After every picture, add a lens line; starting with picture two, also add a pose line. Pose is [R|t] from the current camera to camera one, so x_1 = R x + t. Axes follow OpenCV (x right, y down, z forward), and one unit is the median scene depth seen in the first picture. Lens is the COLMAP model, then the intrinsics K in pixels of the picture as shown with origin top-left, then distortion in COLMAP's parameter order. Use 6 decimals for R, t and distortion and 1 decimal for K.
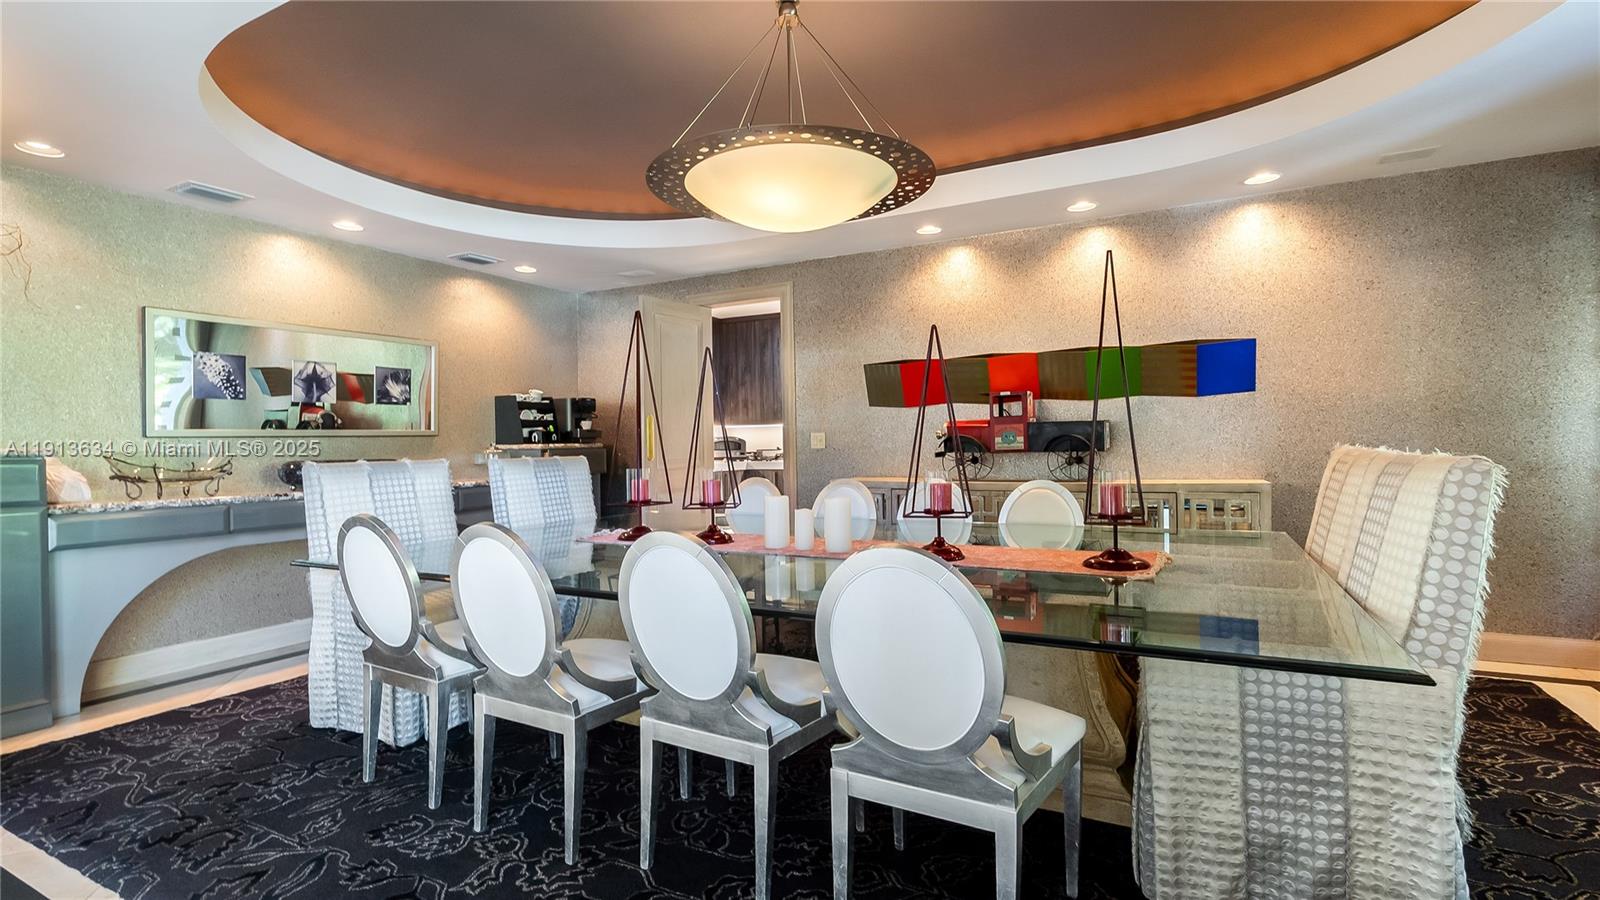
lens RADIAL K [[745.7, 0, 803.5], [0, 745.7, 456.3], [0, 0, 1]] dist [-0.001816, -0.000027]
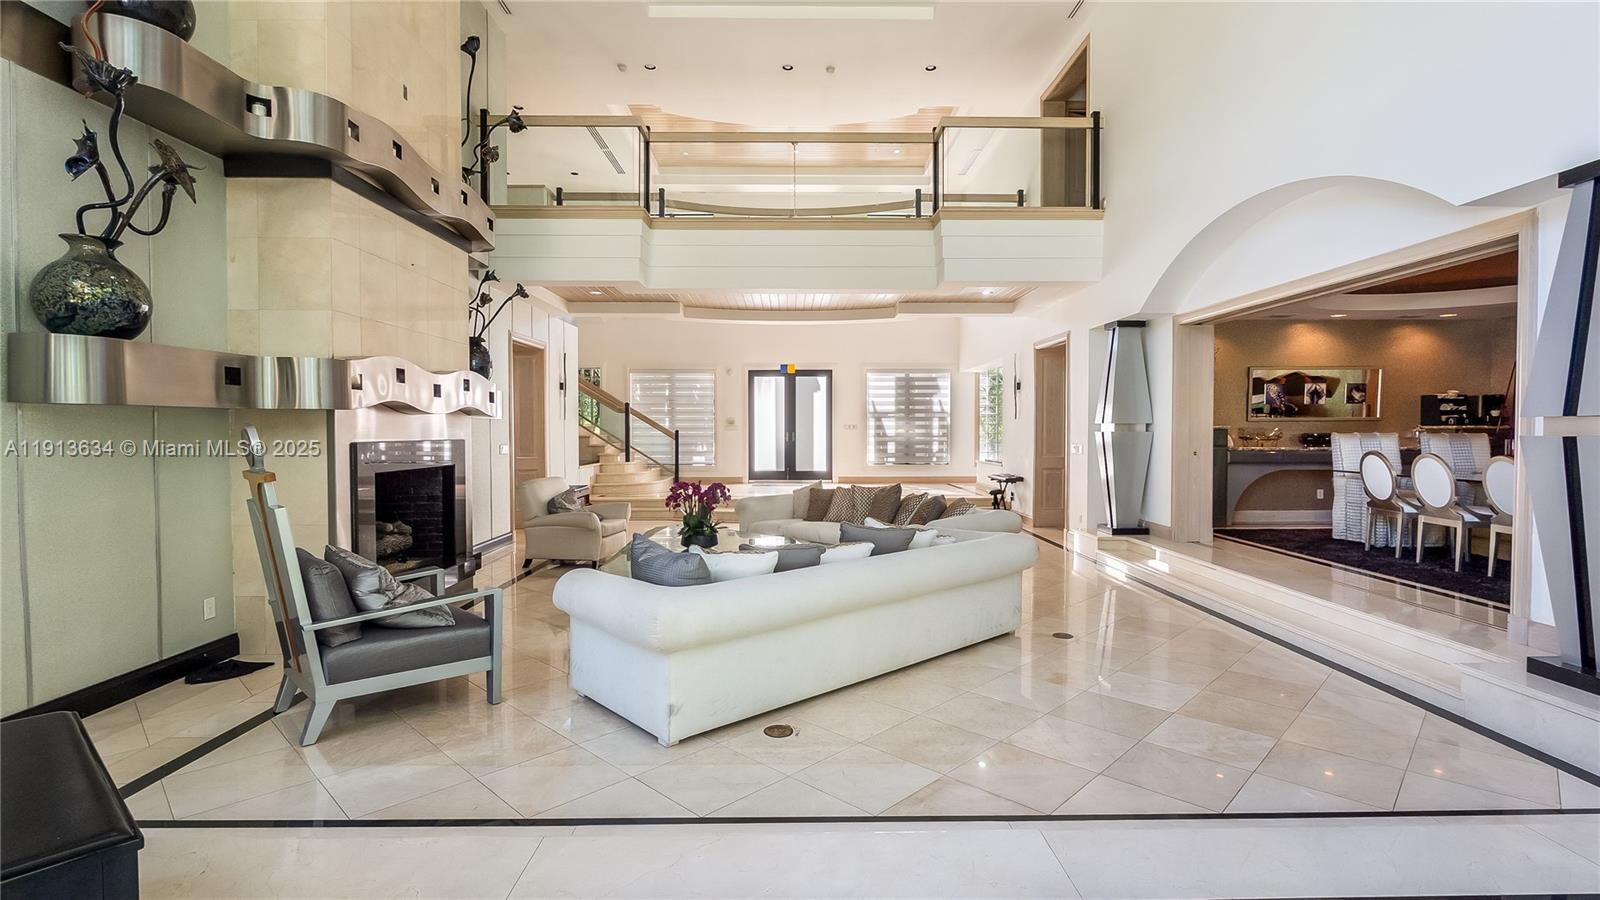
lens RADIAL K [[745.7, 0, 803.5], [0, 745.7, 456.3], [0, 0, 1]] dist [-0.001816, -0.000027]
pose [[0.487835, 0.046180, -0.871714, 0.388885], [-0.018753, 0.998924, 0.042424, 0.008010], [0.872734, -0.004348, 0.488176, -1.077373]]
